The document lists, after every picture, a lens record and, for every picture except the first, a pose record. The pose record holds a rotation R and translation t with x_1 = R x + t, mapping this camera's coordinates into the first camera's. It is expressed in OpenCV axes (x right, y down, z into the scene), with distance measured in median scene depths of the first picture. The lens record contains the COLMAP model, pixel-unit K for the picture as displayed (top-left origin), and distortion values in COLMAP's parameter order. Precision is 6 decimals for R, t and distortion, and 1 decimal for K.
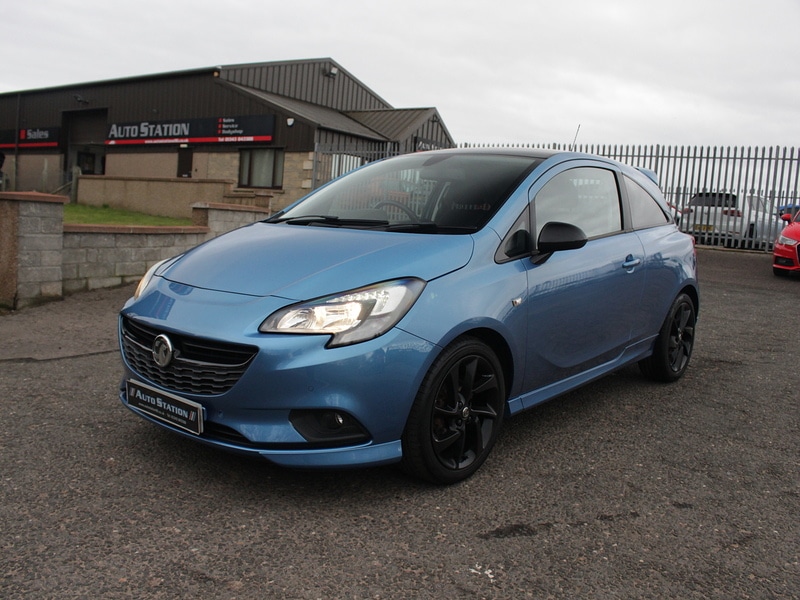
lens RADIAL K [[736.9, 0, 390.6], [0, 736.9, 300.3], [0, 0, 1]] dist [-0.159458, 0.130863]
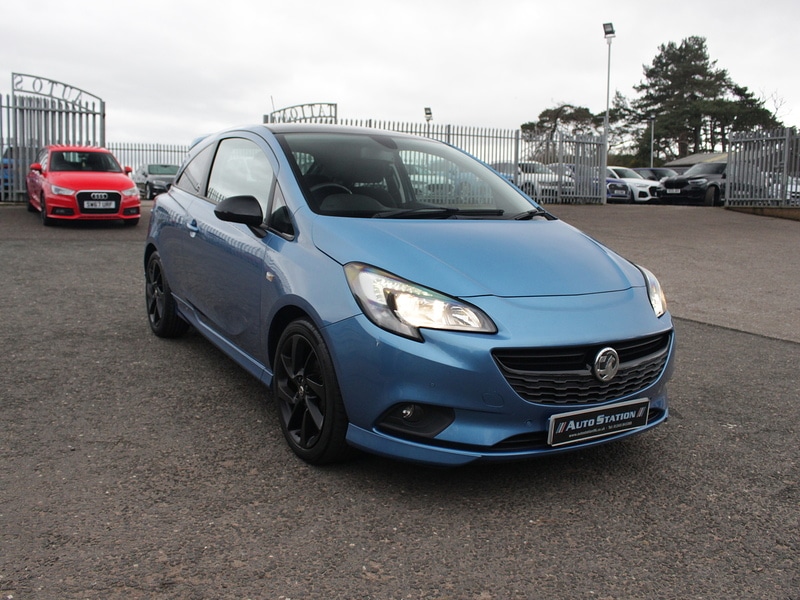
lens RADIAL K [[749.5, 0, 390.6], [0, 749.5, 300.7], [0, 0, 1]] dist [-0.159100, 0.133587]
pose [[0.311669, -0.177537, 0.933458, -0.454883], [0.097291, 0.983189, 0.154511, -0.066980], [-0.945197, 0.042661, 0.323702, 0.334255]]
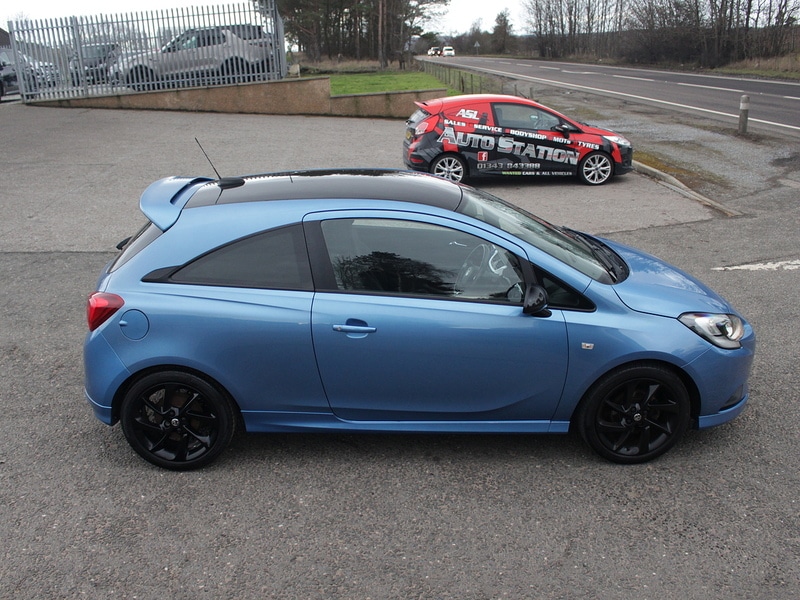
lens RADIAL K [[772.7, 0, 389.7], [0, 772.7, 301.5], [0, 0, 1]] dist [-0.152790, 0.128589]
pose [[-0.673030, -0.264080, 0.690864, -0.340932], [0.085290, 0.900143, 0.427164, -0.272766], [-0.734681, 0.346417, -0.583300, 0.903752]]
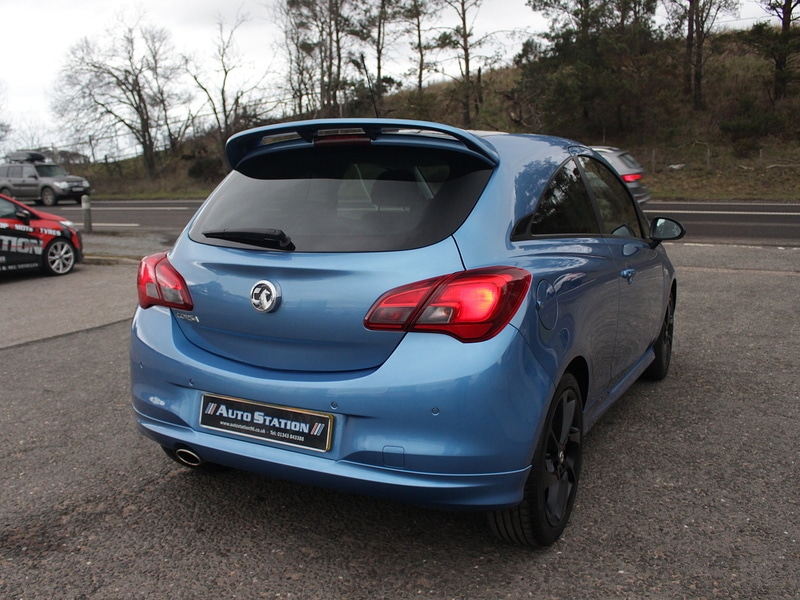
lens RADIAL K [[736.9, 0, 390.6], [0, 736.9, 300.3], [0, 0, 1]] dist [-0.159458, 0.130863]
pose [[-0.975465, 0.003527, -0.220128, 0.229054], [-0.058738, 0.959458, 0.275664, -0.139691], [0.212176, 0.281831, -0.935710, 0.996953]]
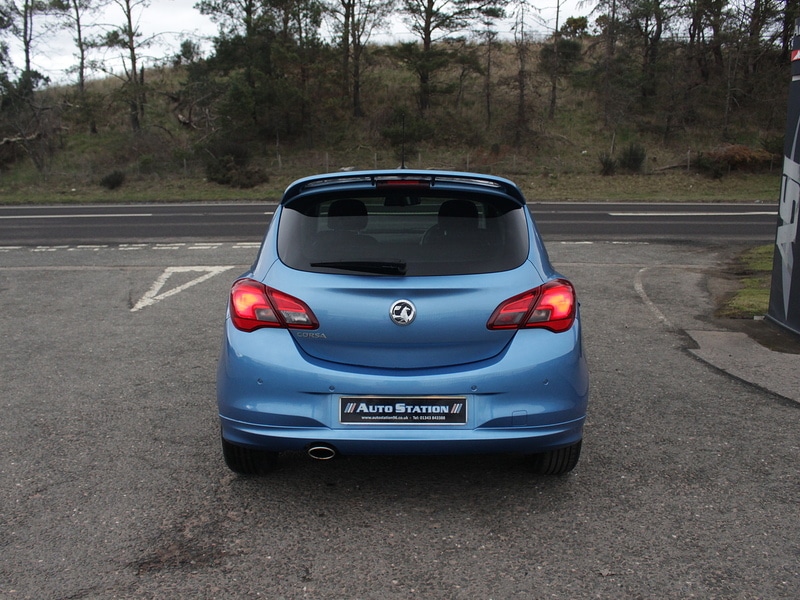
lens RADIAL K [[736.9, 0, 390.6], [0, 736.9, 300.3], [0, 0, 1]] dist [-0.159458, 0.130863]
pose [[-0.761154, 0.066487, -0.645154, 0.457022], [-0.115336, 0.965001, 0.235522, -0.150681], [0.638234, 0.253678, -0.726846, 0.978818]]
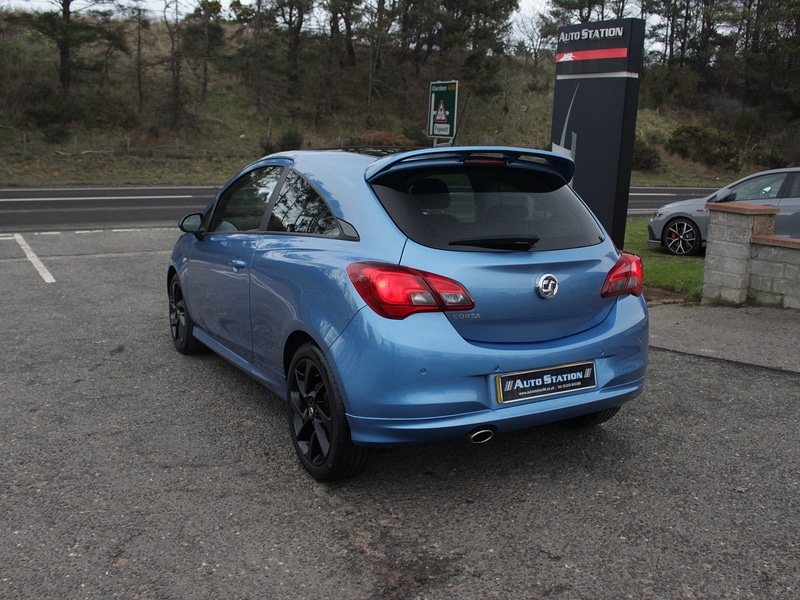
lens RADIAL K [[736.9, 0, 390.6], [0, 736.9, 300.3], [0, 0, 1]] dist [-0.159458, 0.130863]
pose [[-0.340708, 0.121566, -0.932277, 0.594615], [-0.156342, 0.970473, 0.183683, -0.107909], [0.927079, 0.208336, -0.311642, 0.759111]]
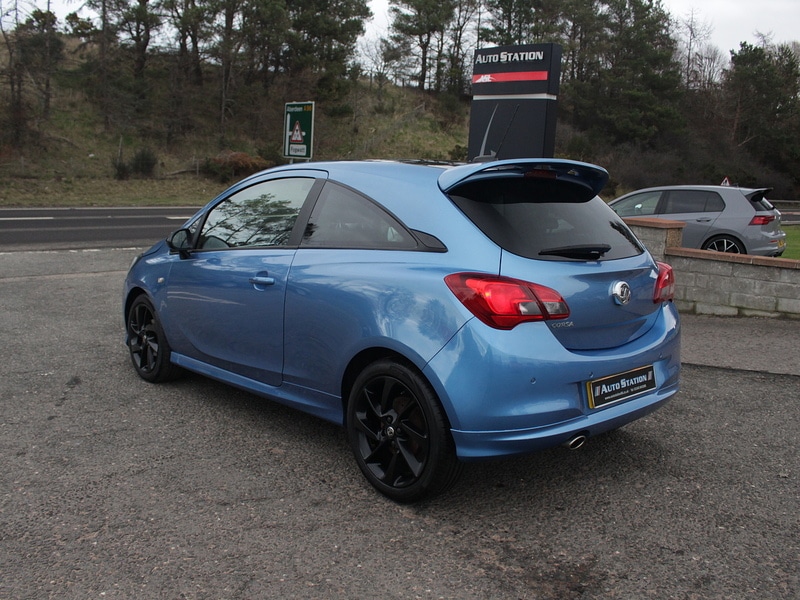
lens RADIAL K [[736.9, 0, 390.6], [0, 736.9, 300.3], [0, 0, 1]] dist [-0.159458, 0.130863]
pose [[-0.125439, 0.100845, -0.986963, 0.614637], [-0.159941, 0.979752, 0.120436, -0.081716], [0.979124, 0.172963, -0.106770, 0.635554]]
